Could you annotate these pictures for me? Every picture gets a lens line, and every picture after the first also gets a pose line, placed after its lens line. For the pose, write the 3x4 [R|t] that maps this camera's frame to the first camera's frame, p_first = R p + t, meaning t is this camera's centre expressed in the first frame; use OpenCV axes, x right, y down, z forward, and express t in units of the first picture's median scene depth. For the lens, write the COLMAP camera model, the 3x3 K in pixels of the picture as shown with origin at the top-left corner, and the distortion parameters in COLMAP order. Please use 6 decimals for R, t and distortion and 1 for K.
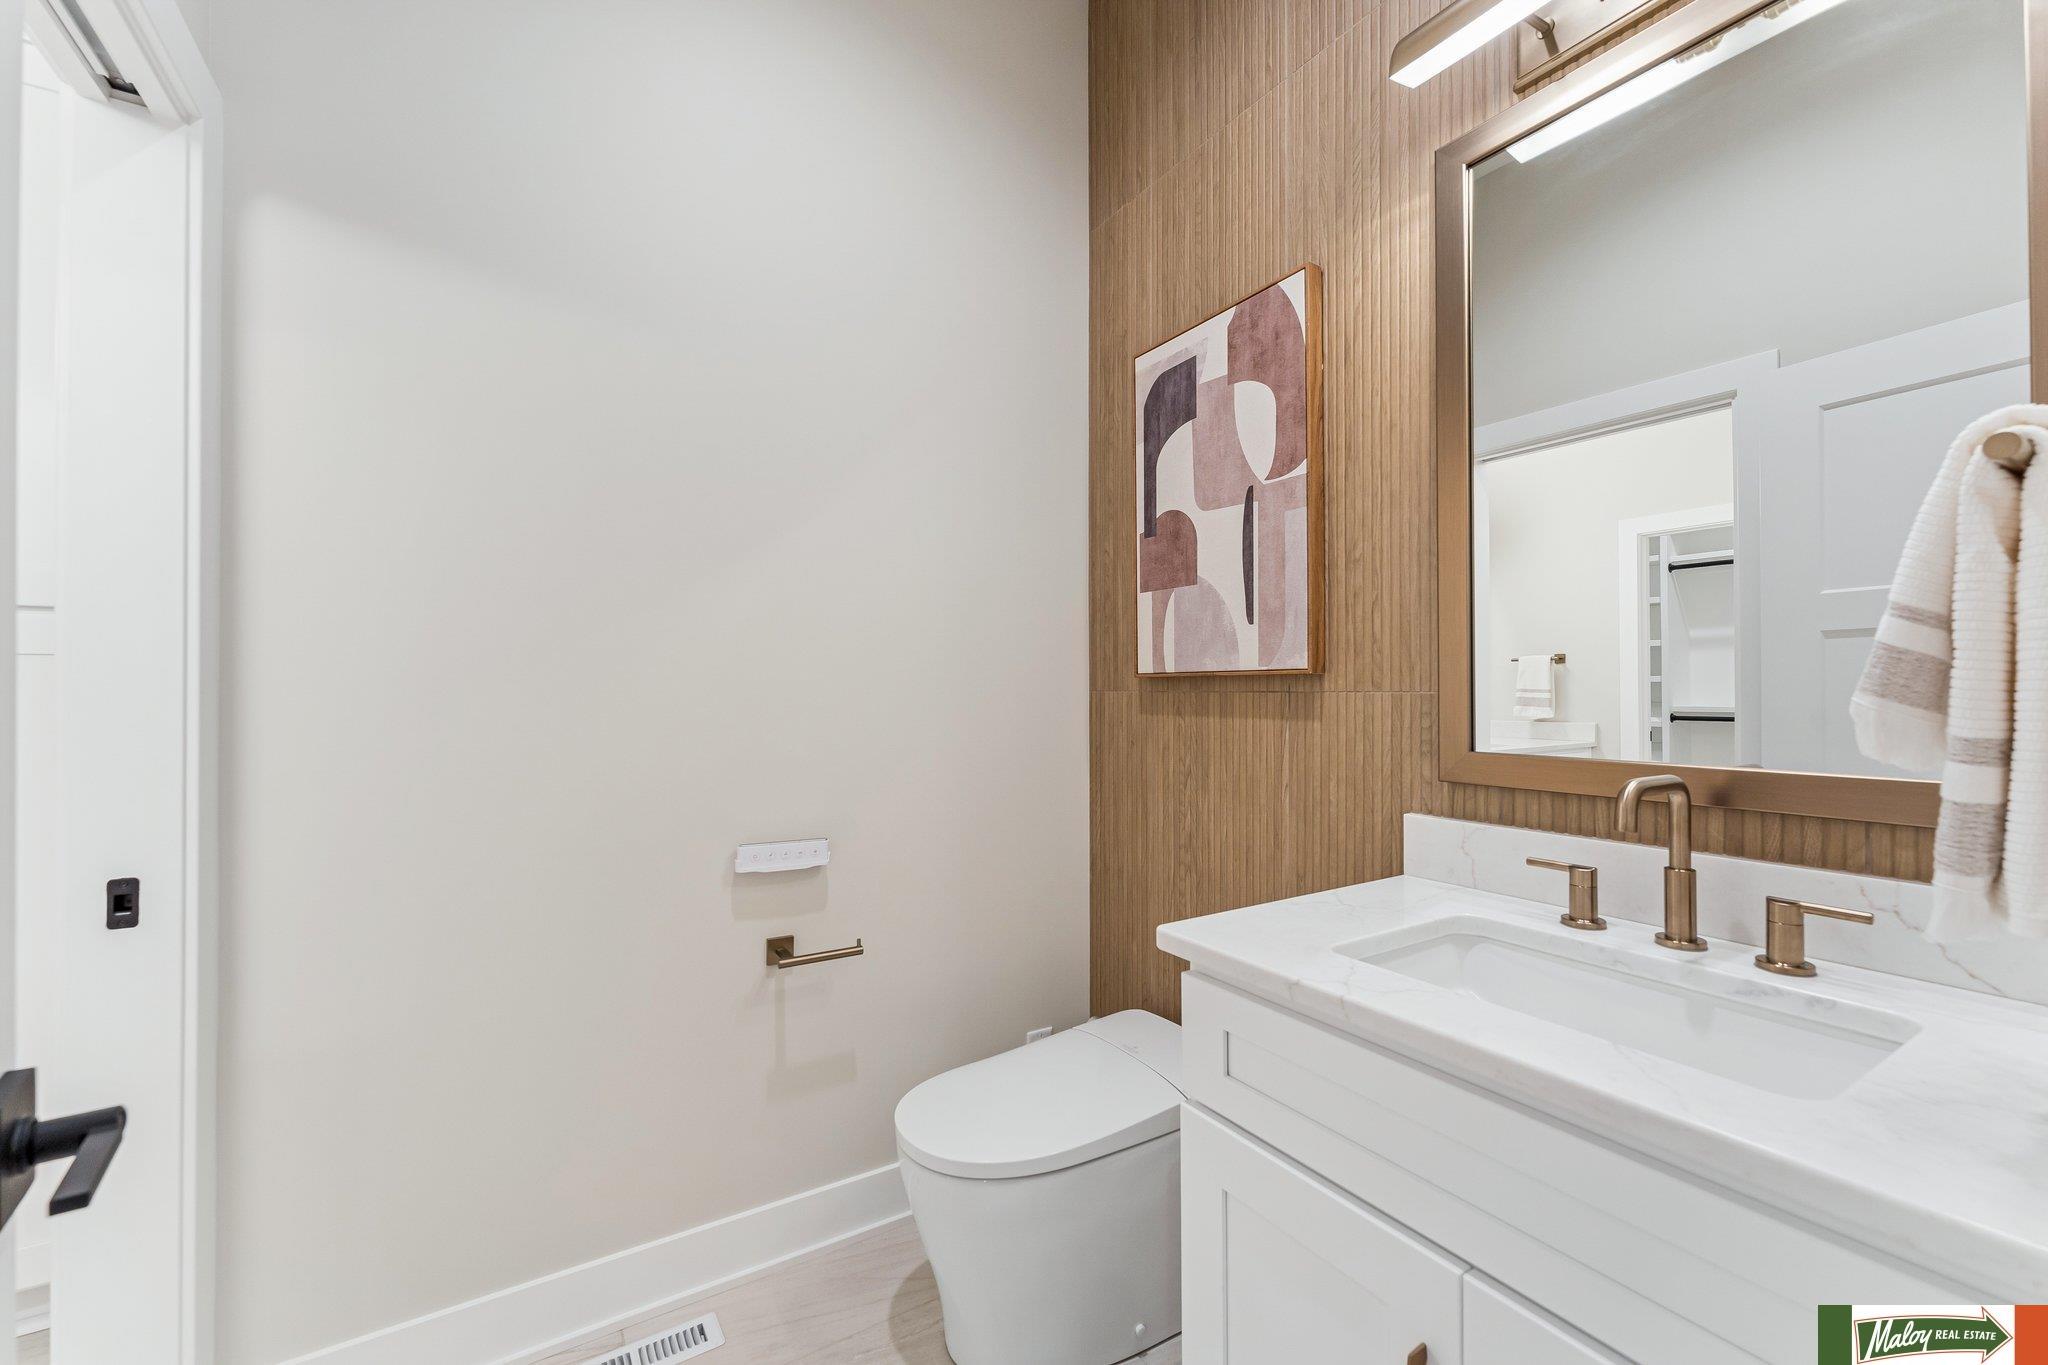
lens RADIAL K [[821.7, 0, 1026.6], [0, 821.7, 685.5], [0, 0, 1]] dist [-0.000314, 0.000209]
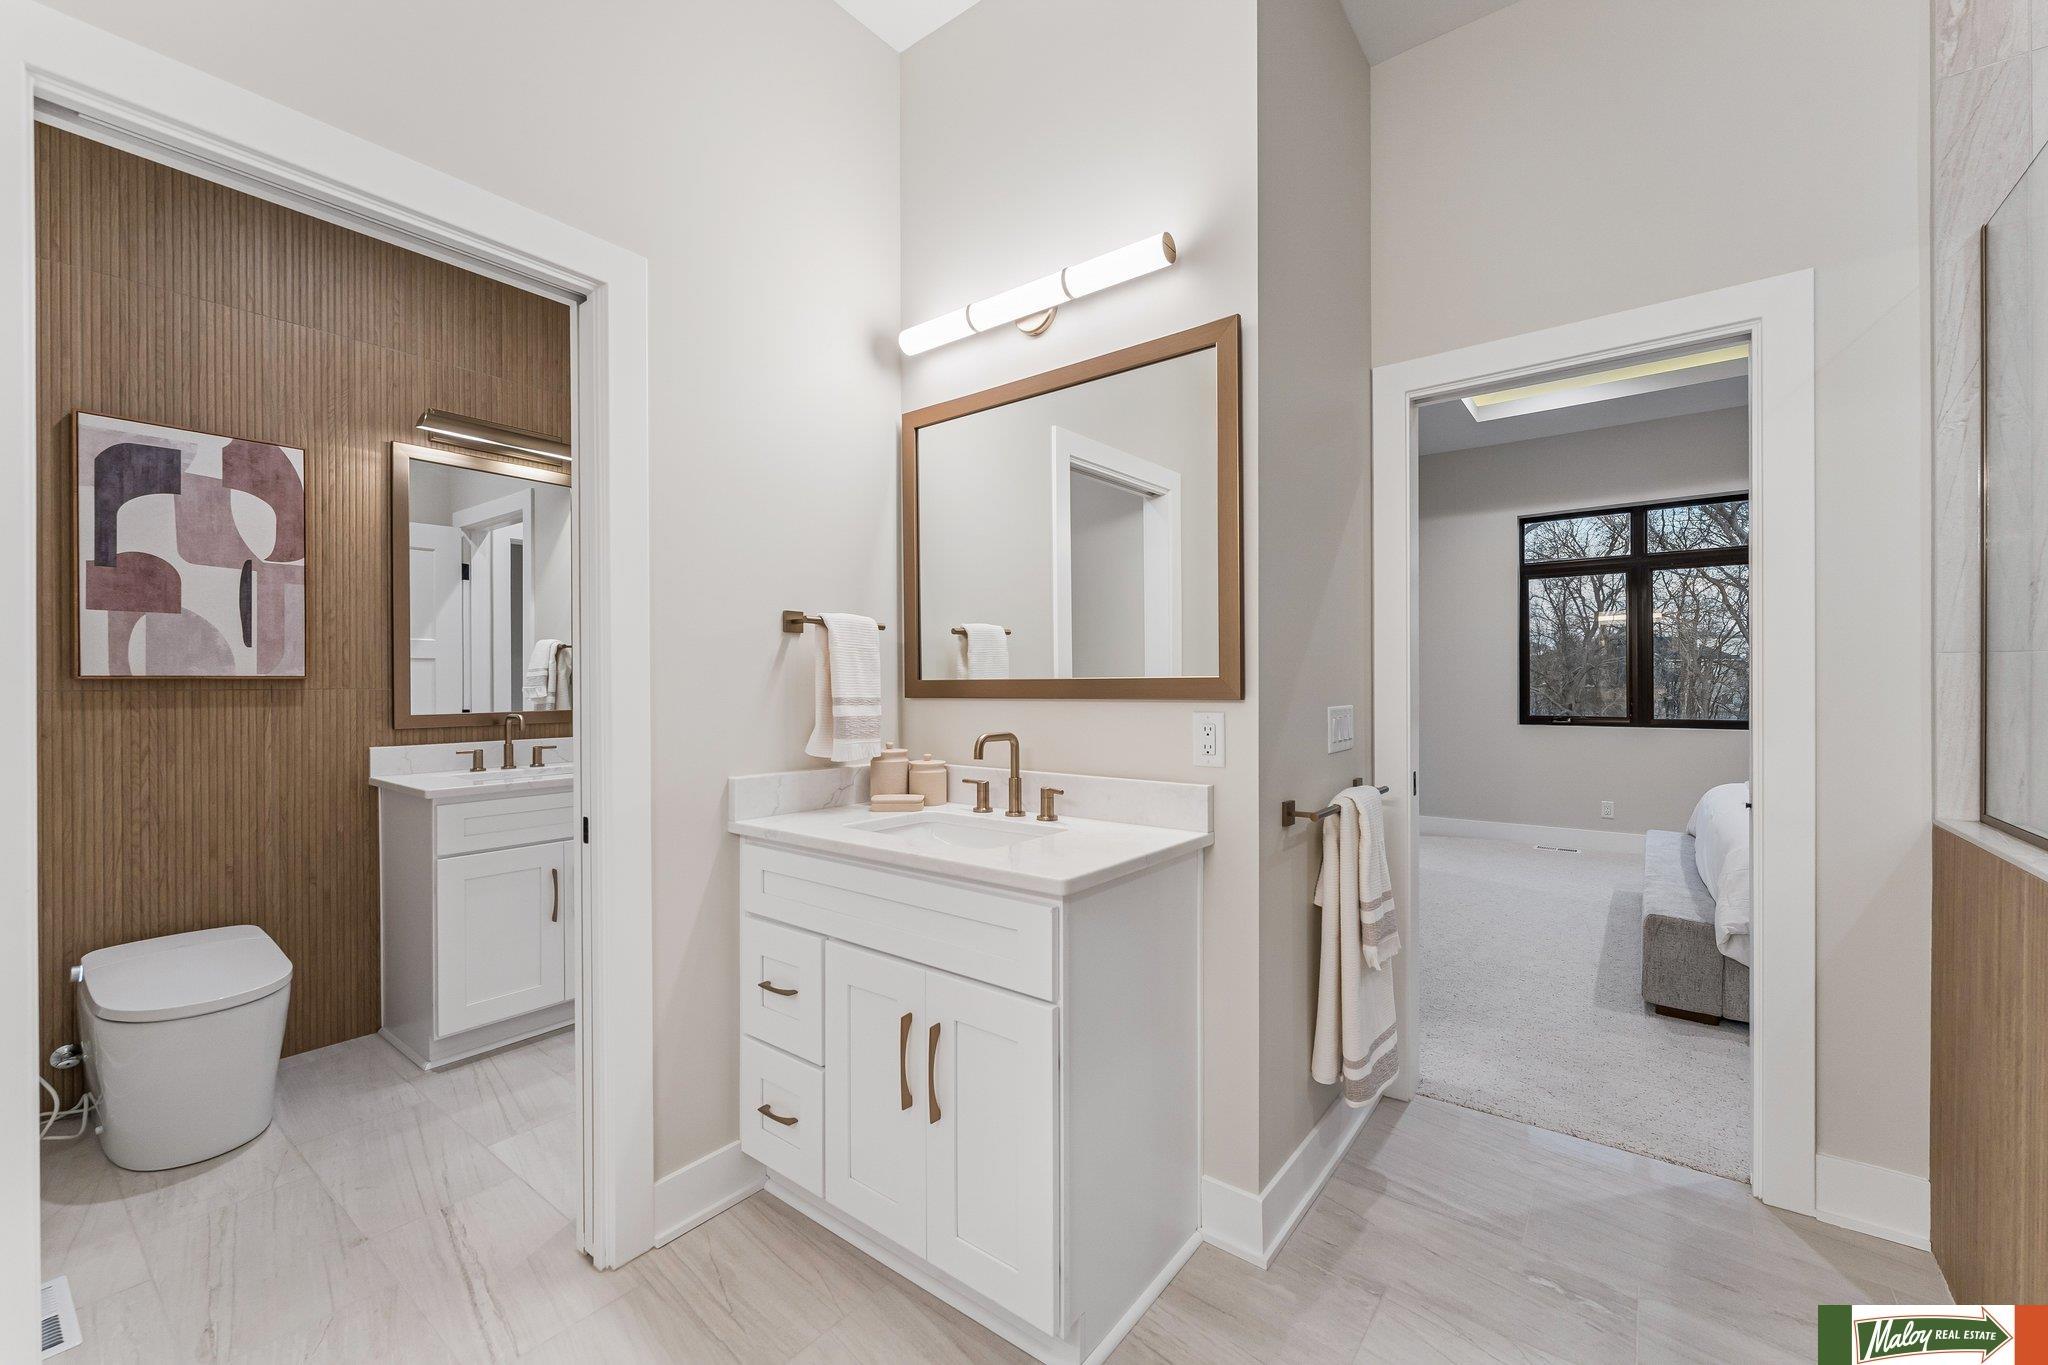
lens RADIAL K [[821.7, 0, 1026.6], [0, 821.7, 685.5], [0, 0, 1]] dist [-0.000314, 0.000209]
pose [[-0.348217, -0.000241, 0.937414, -1.683900], [-0.000690, 1.000000, 0.000001, -0.001754], [-0.937414, -0.000646, -0.348217, 0.142109]]
